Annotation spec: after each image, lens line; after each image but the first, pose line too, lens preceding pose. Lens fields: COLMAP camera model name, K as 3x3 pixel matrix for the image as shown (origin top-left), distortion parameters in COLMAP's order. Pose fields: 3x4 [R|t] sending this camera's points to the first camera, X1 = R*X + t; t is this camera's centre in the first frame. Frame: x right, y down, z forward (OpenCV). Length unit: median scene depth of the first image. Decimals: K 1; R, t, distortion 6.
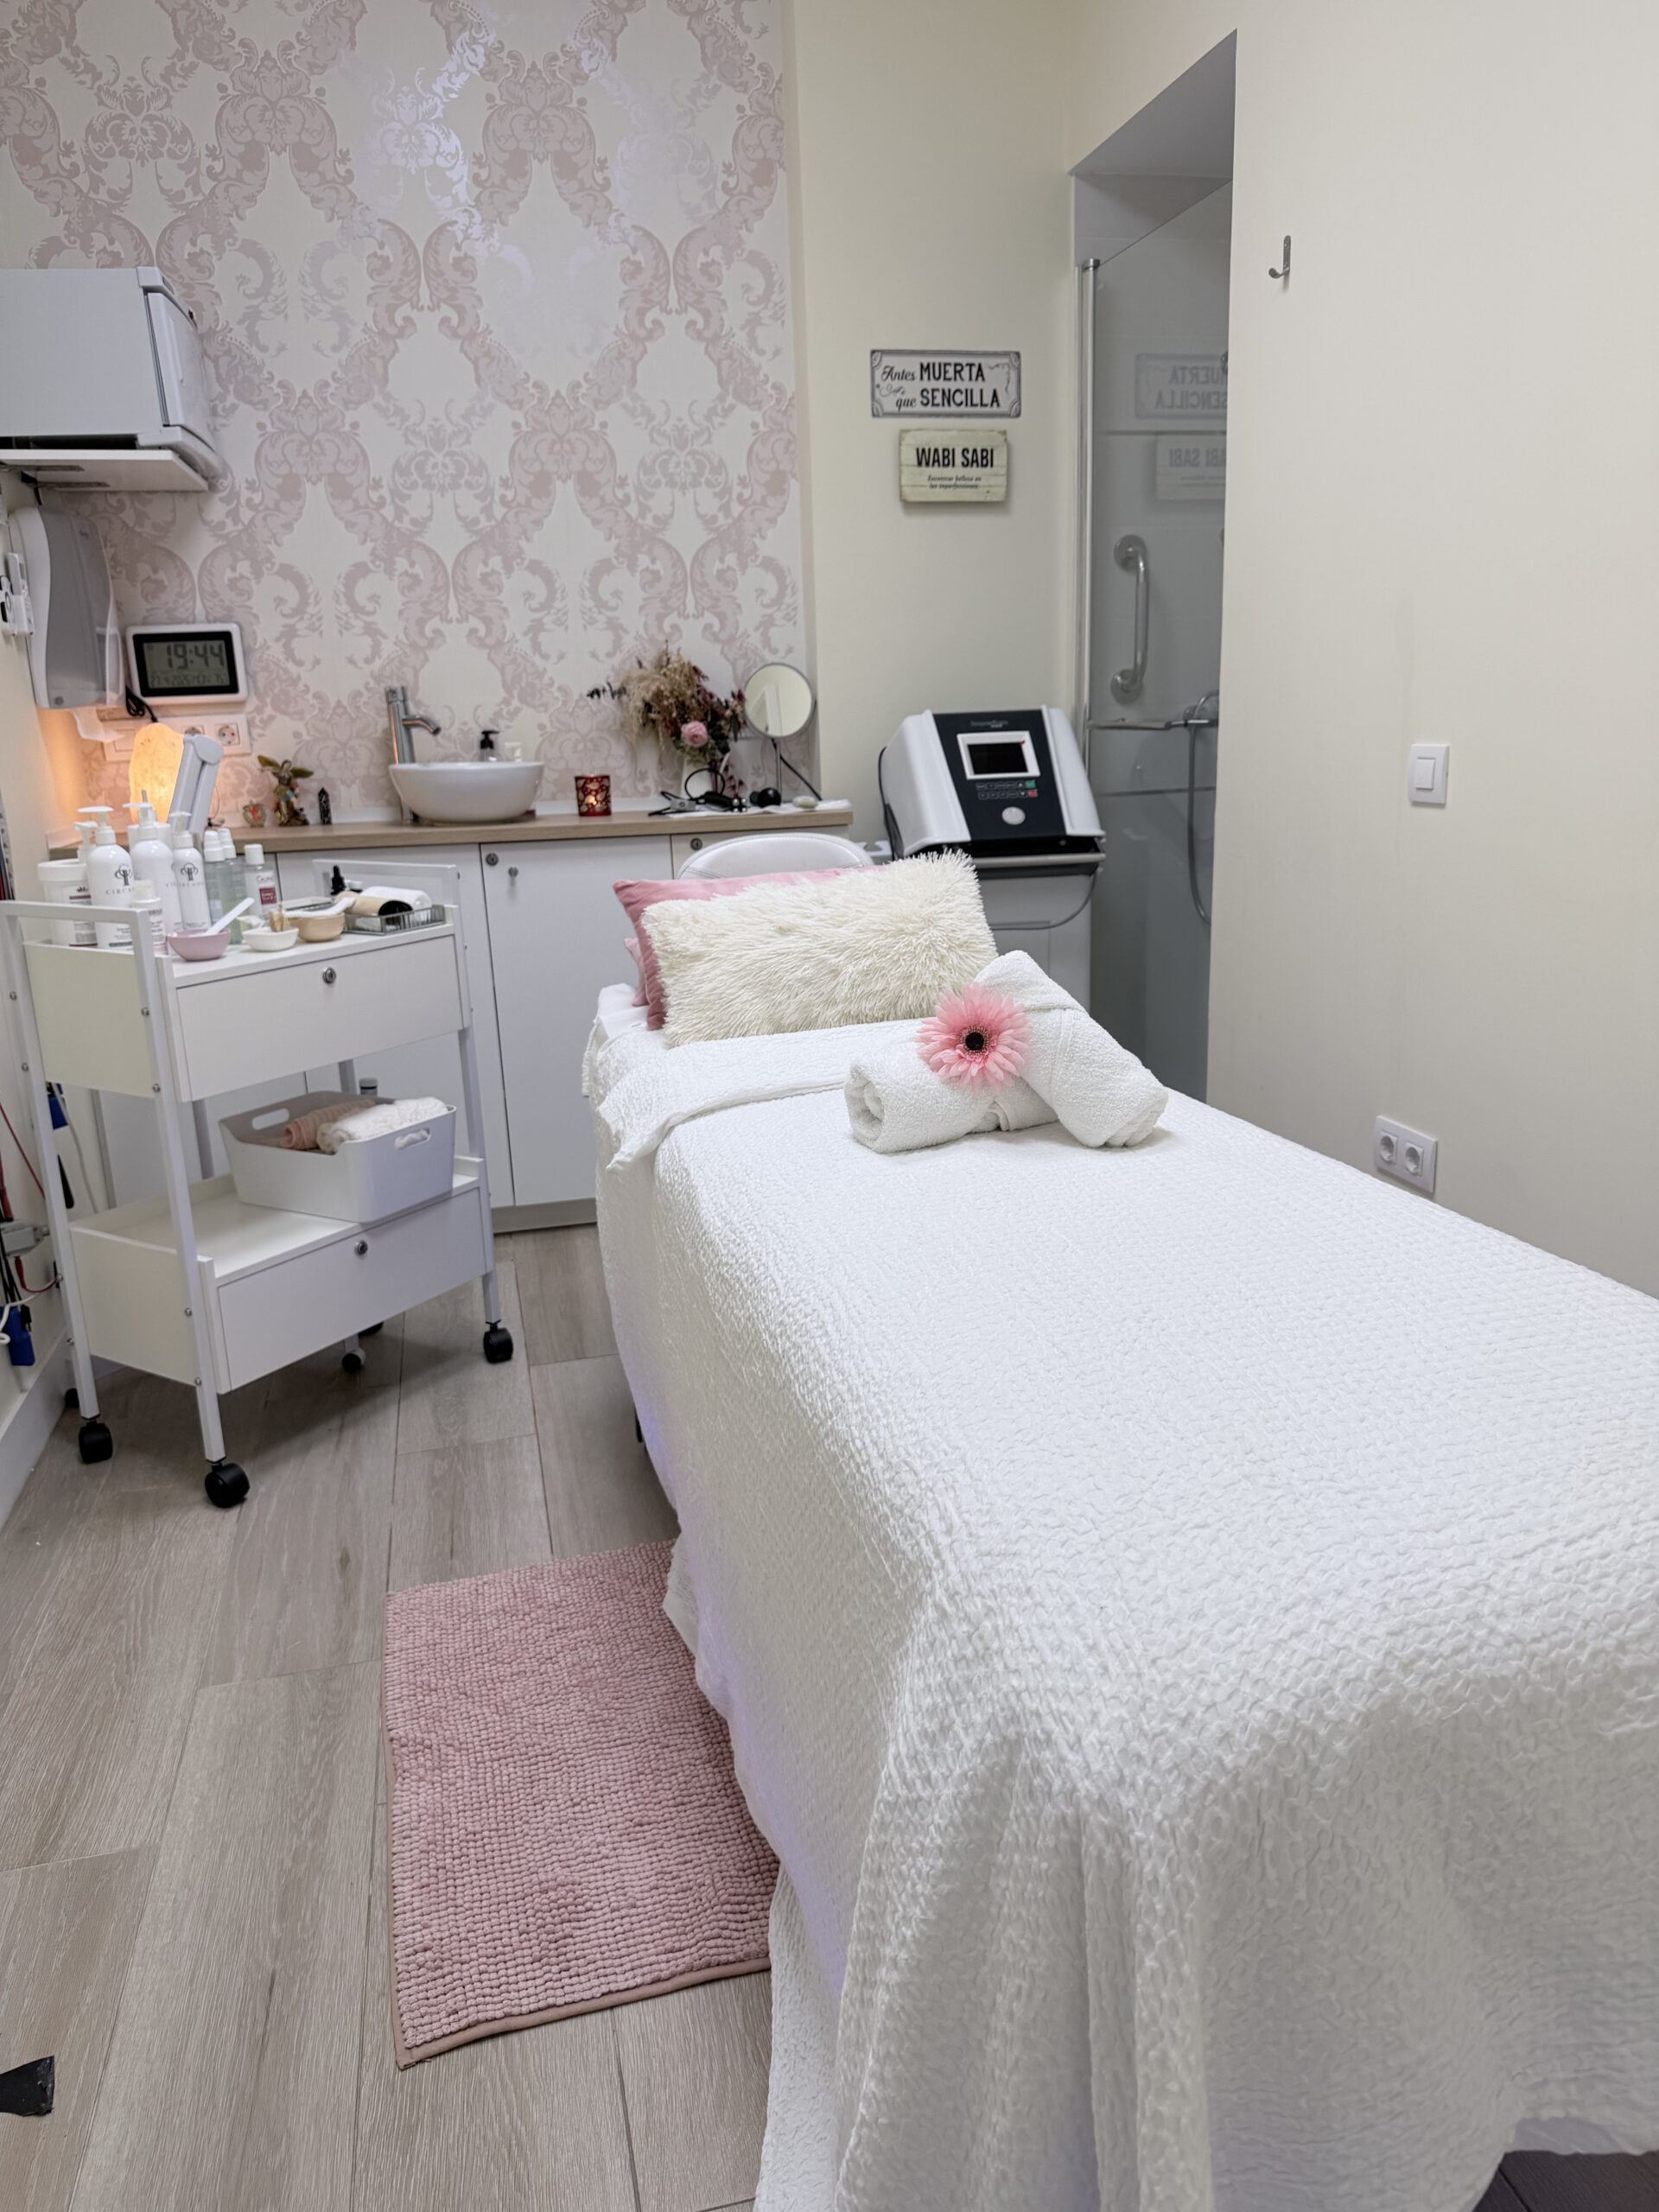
lens RADIAL K [[1598.1, 0, 829.0], [0, 1598.1, 1109.8], [0, 0, 1]] dist [0.005837, -0.016286]
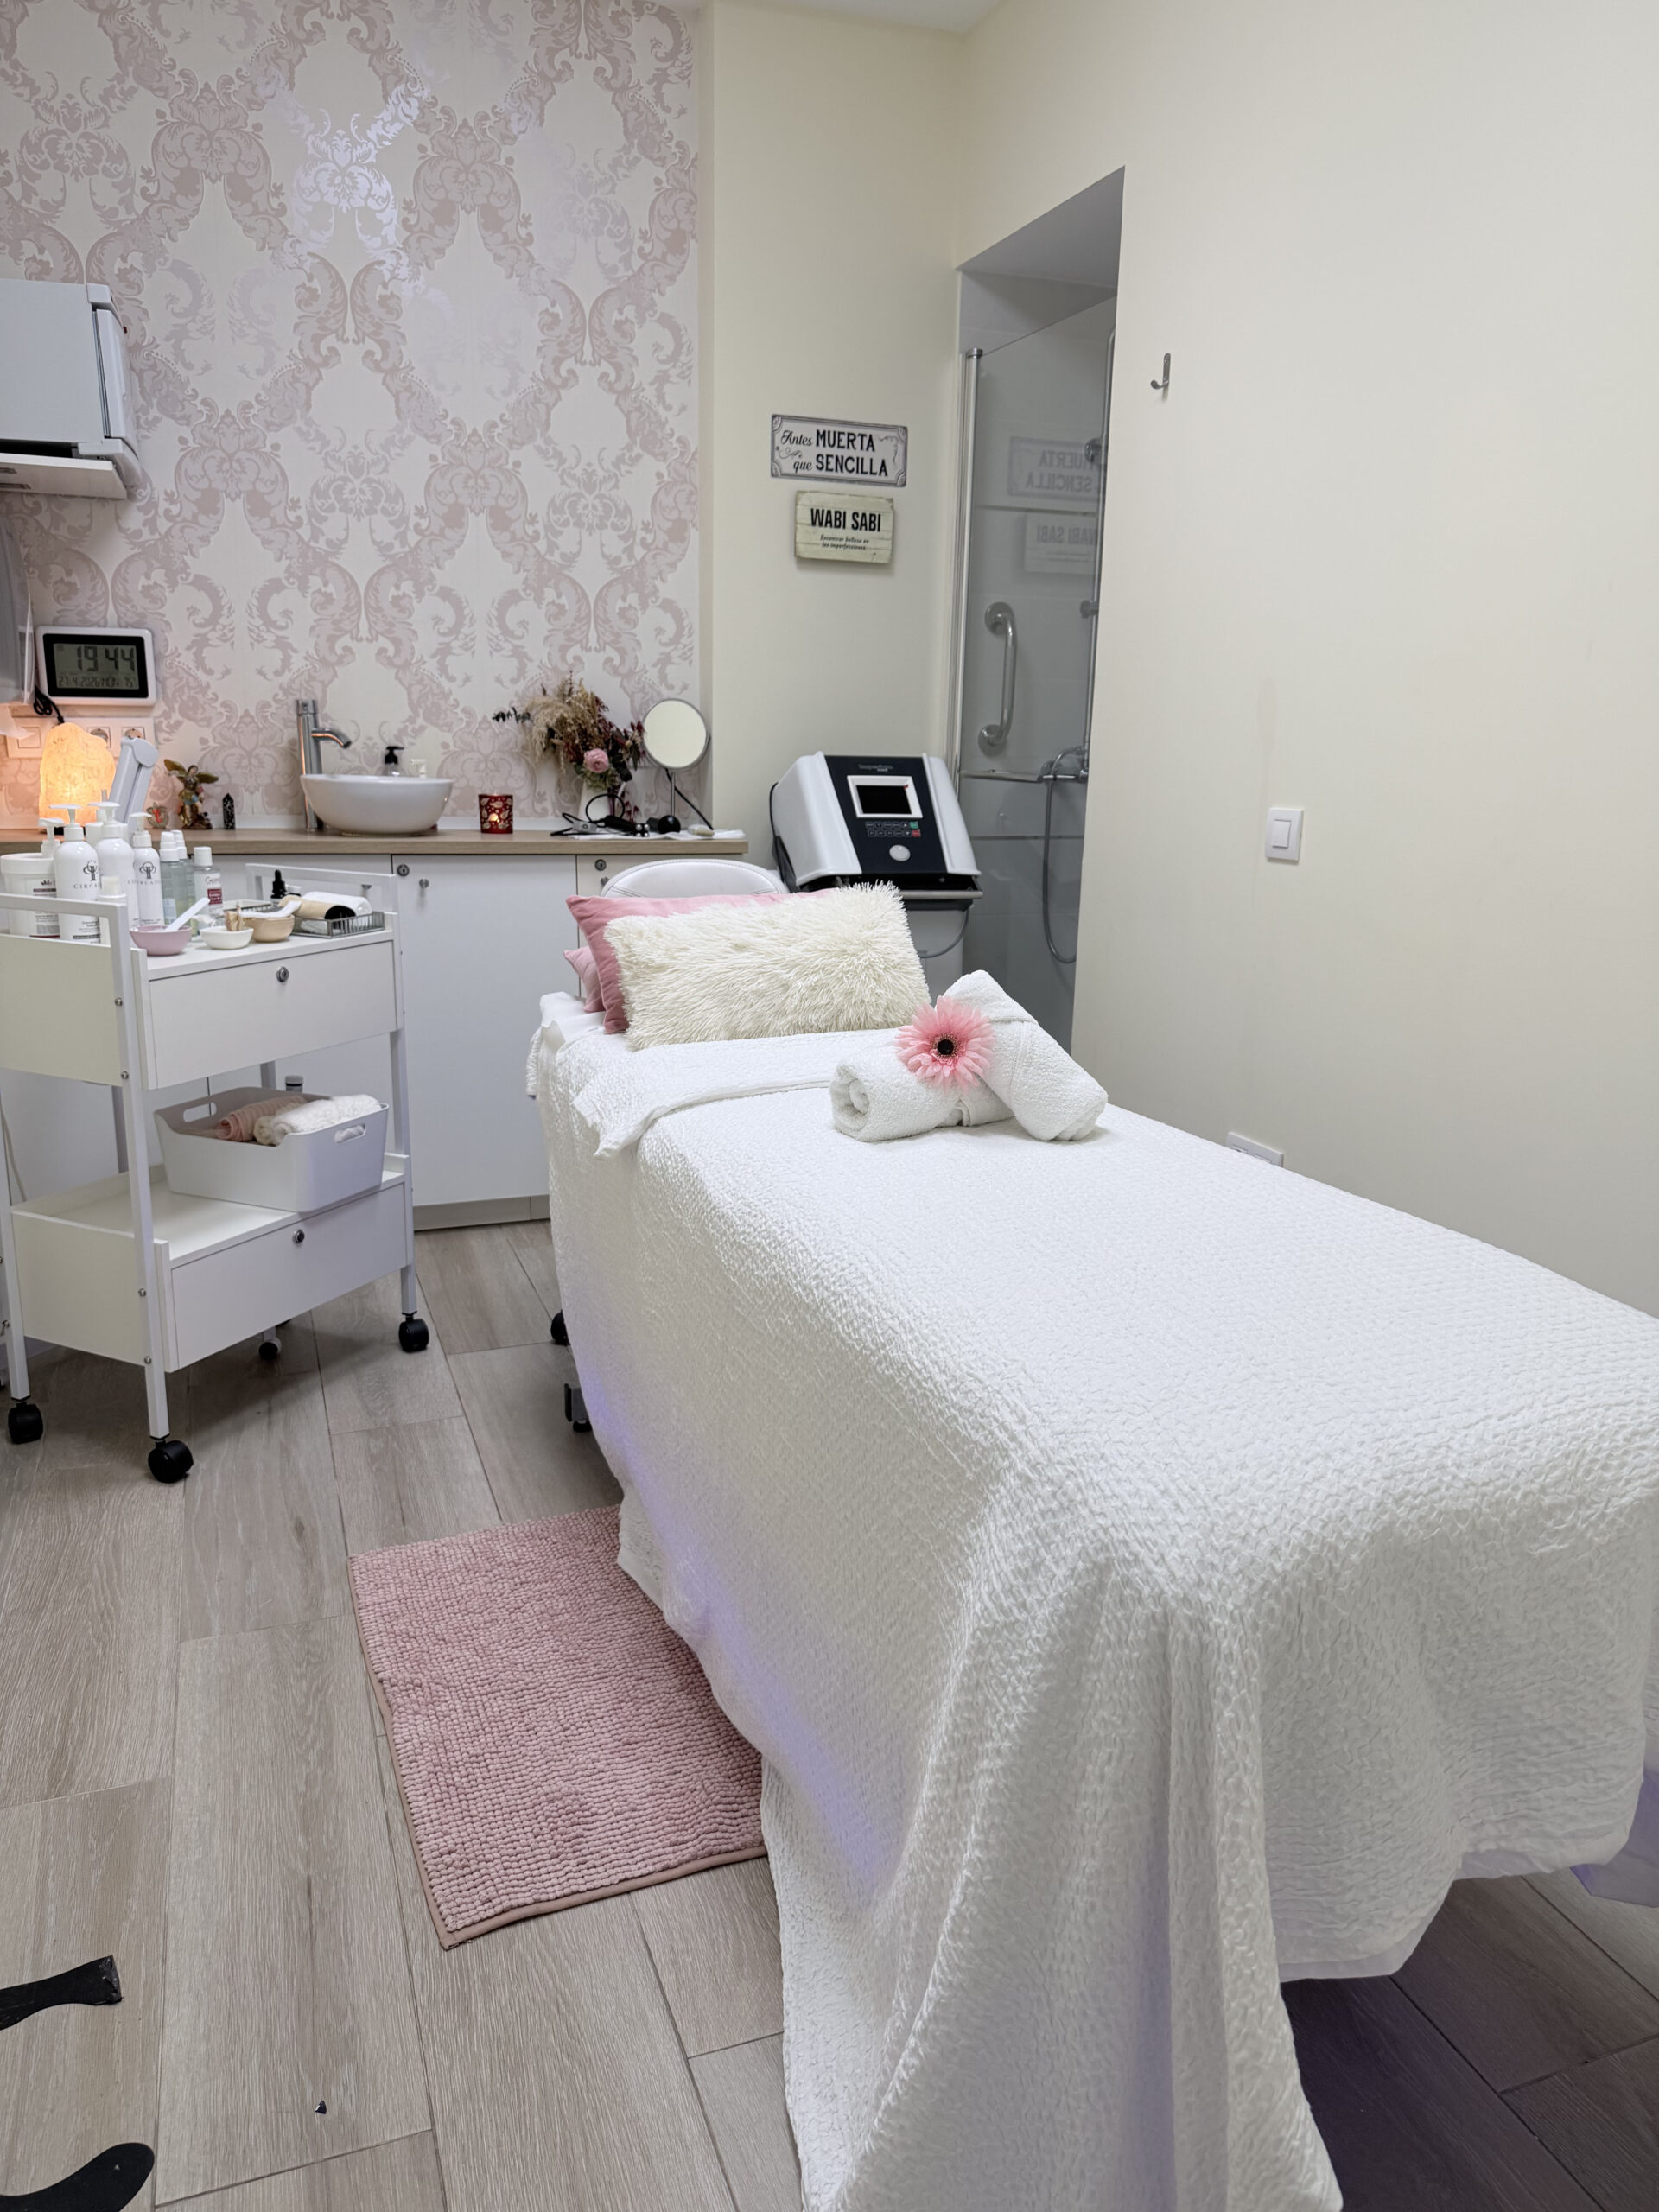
lens RADIAL K [[1598.1, 0, 829.0], [0, 1598.1, 1109.8], [0, 0, 1]] dist [0.005837, -0.016286]
pose [[0.990850, 0.024799, 0.132666, -0.068495], [-0.022159, 0.999527, -0.021339, 0.013851], [-0.133133, 0.018204, 0.990931, -0.062189]]
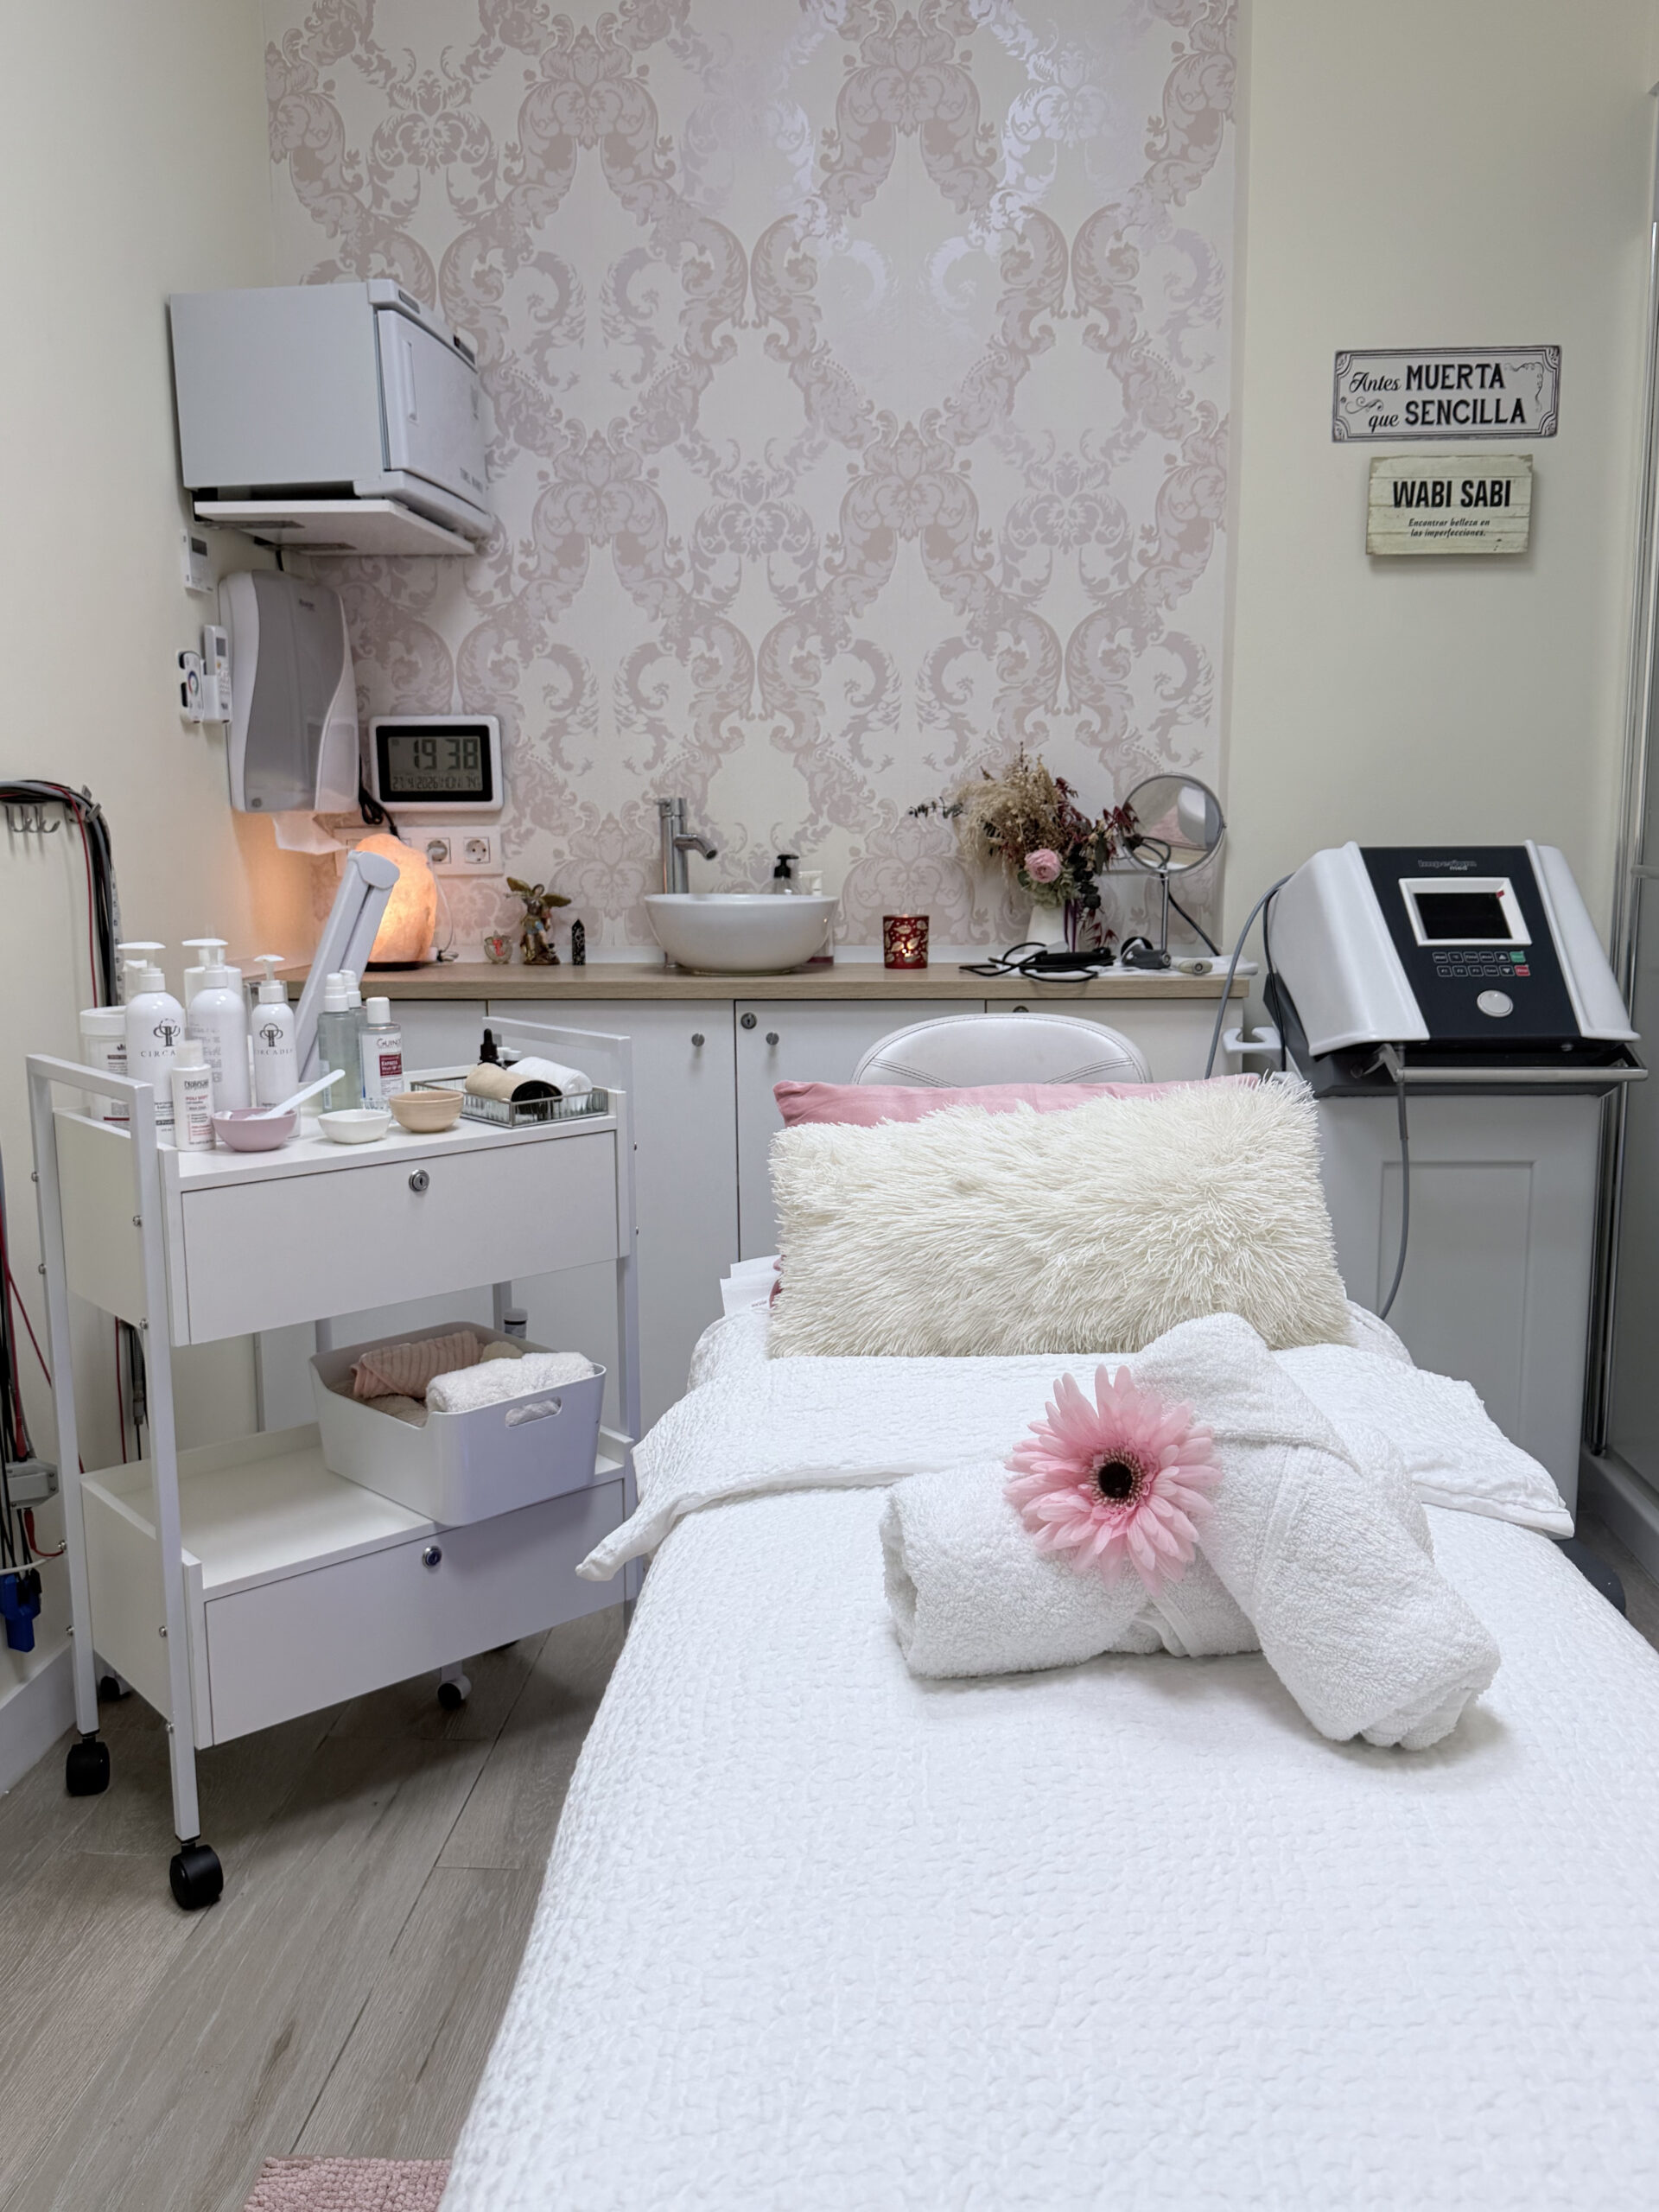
lens RADIAL K [[1798.5, 0, 831.8], [0, 1798.5, 1113.0], [0, 0, 1]] dist [0.187193, -0.420889]
pose [[0.952713, 0.074144, -0.294689, 0.080510], [-0.099970, 0.992269, -0.073542, -0.052448], [0.286958, 0.099524, 0.952759, 0.185622]]
